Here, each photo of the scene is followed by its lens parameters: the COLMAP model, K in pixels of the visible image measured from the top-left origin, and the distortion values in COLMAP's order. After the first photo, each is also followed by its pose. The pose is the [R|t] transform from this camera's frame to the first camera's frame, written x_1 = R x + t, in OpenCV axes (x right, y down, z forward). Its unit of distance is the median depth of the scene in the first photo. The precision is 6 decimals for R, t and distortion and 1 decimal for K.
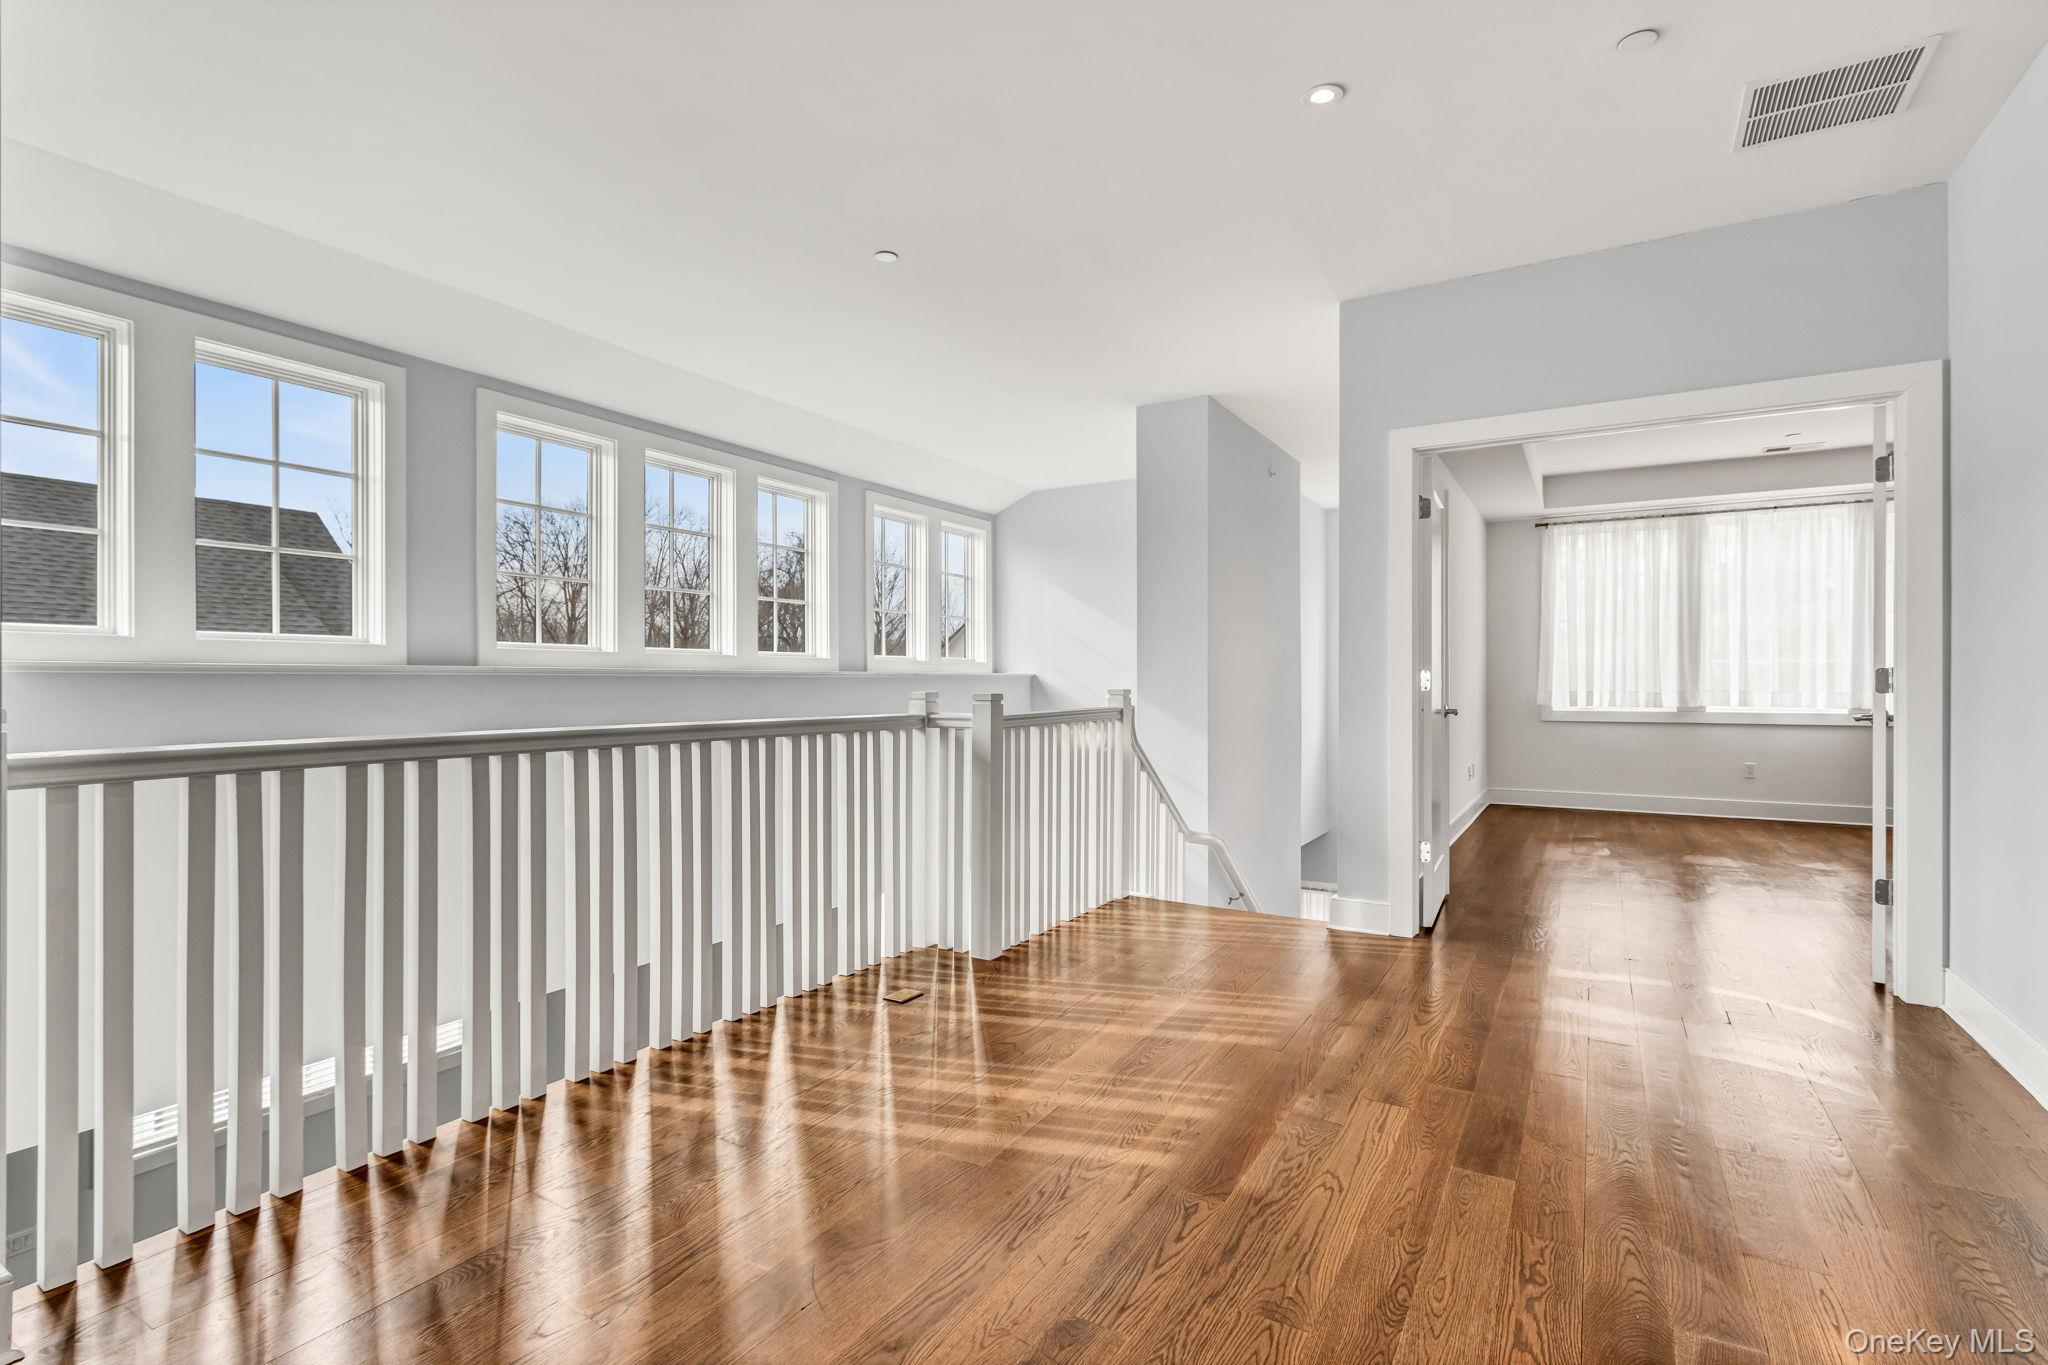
lens RADIAL K [[976.2, 0, 1004.6], [0, 976.2, 686.0], [0, 0, 1]] dist [0.007847, -0.001943]
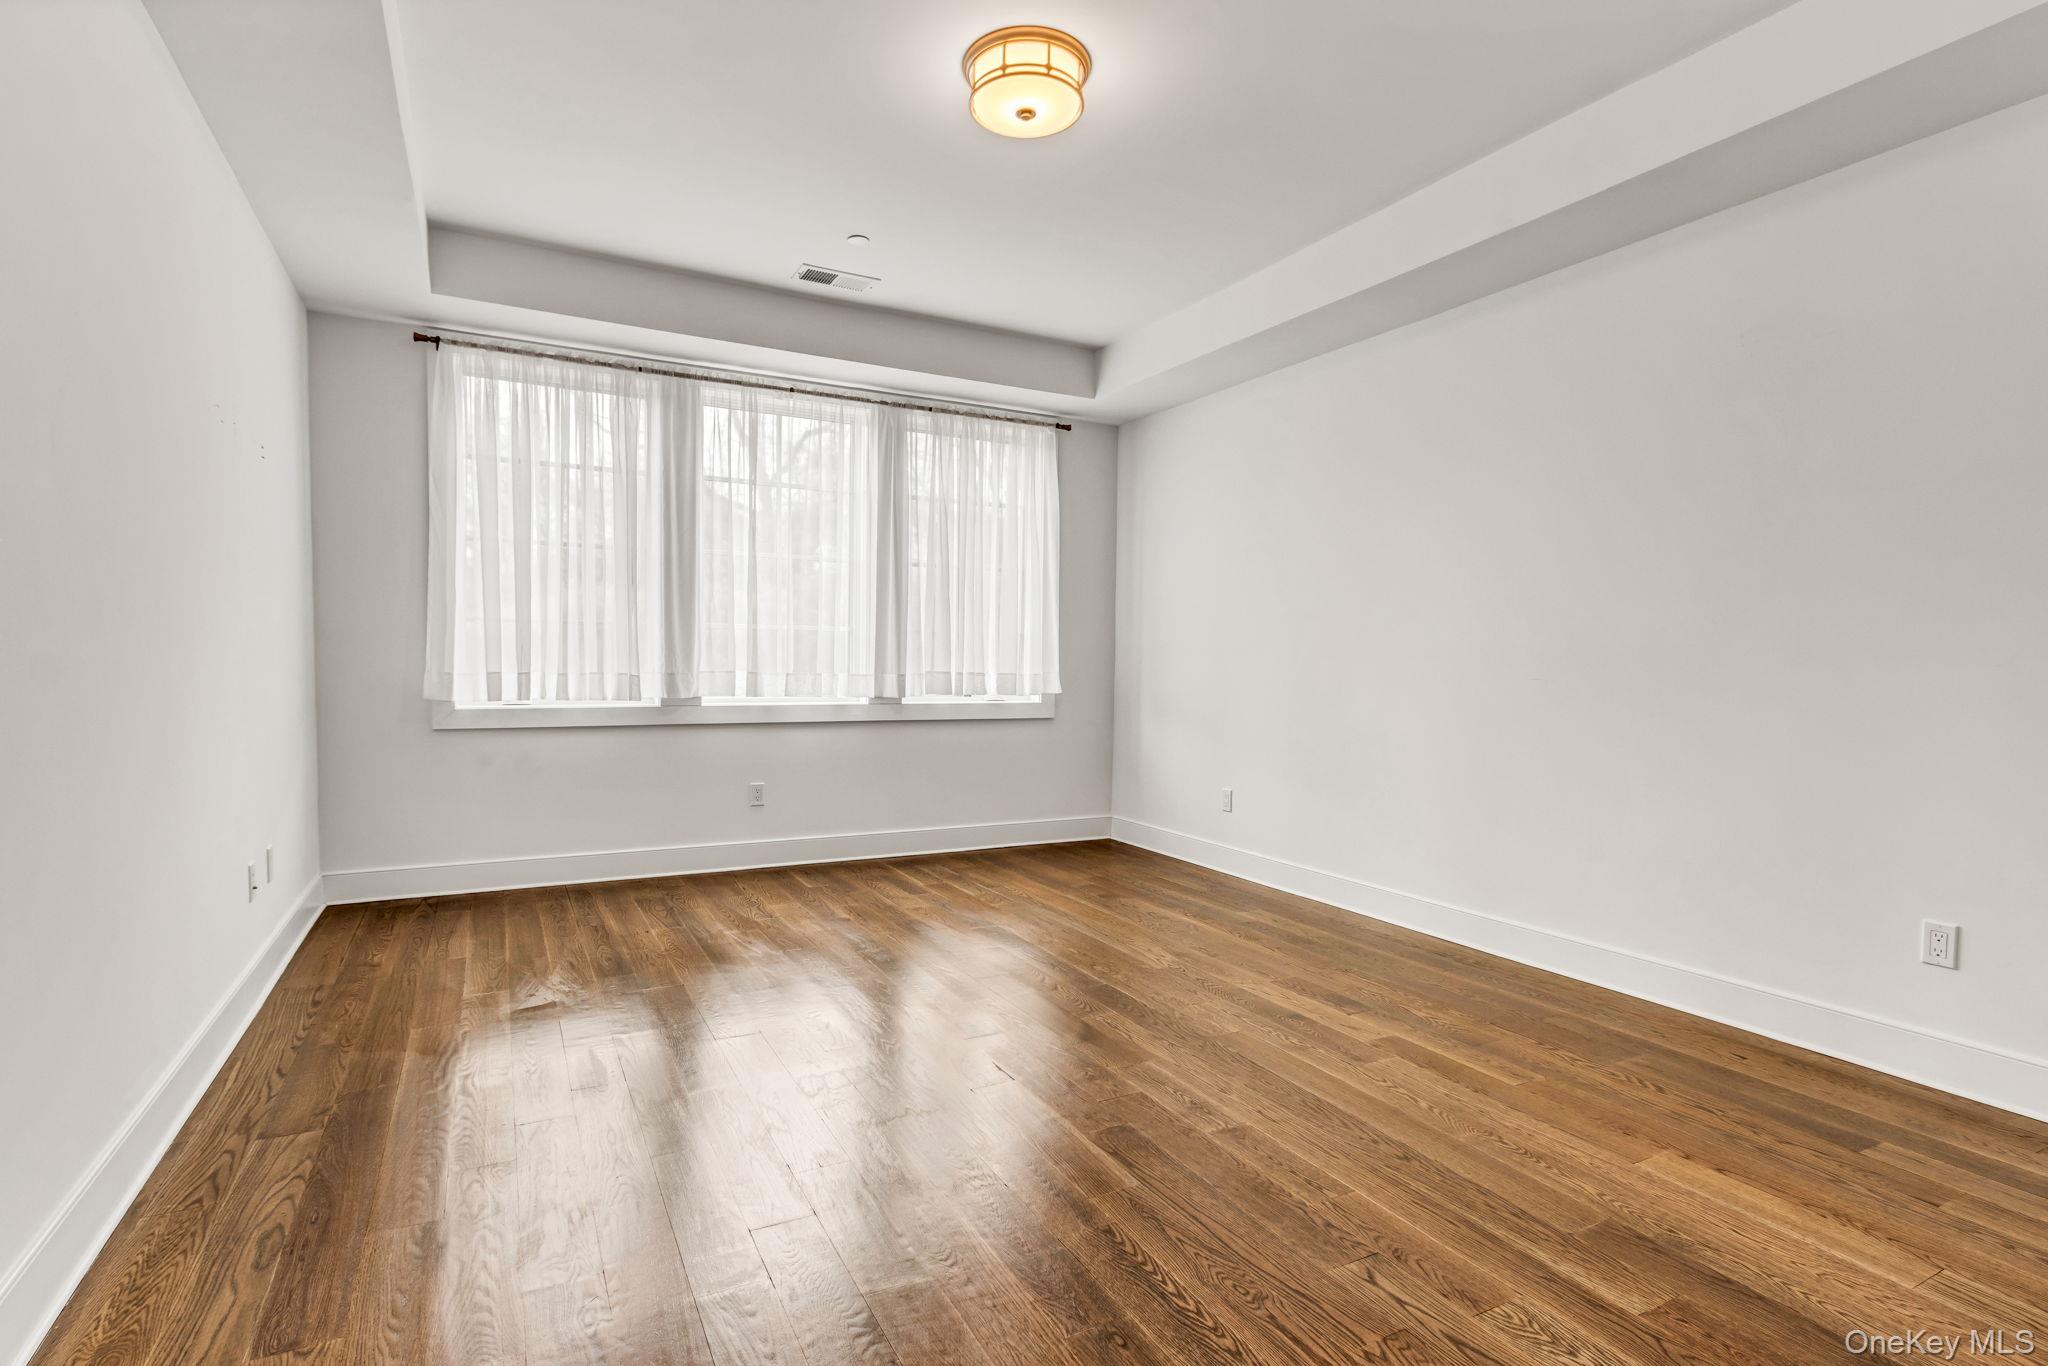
lens RADIAL K [[976.2, 0, 1007.3], [0, 976.2, 695.9], [0, 0, 1]] dist [0.007847, -0.001943]
pose [[0.523444, -0.016063, 0.851909, 0.267076], [0.000540, 0.999828, 0.018520, 0.008055], [-0.852060, -0.009234, 0.523362, 0.470370]]
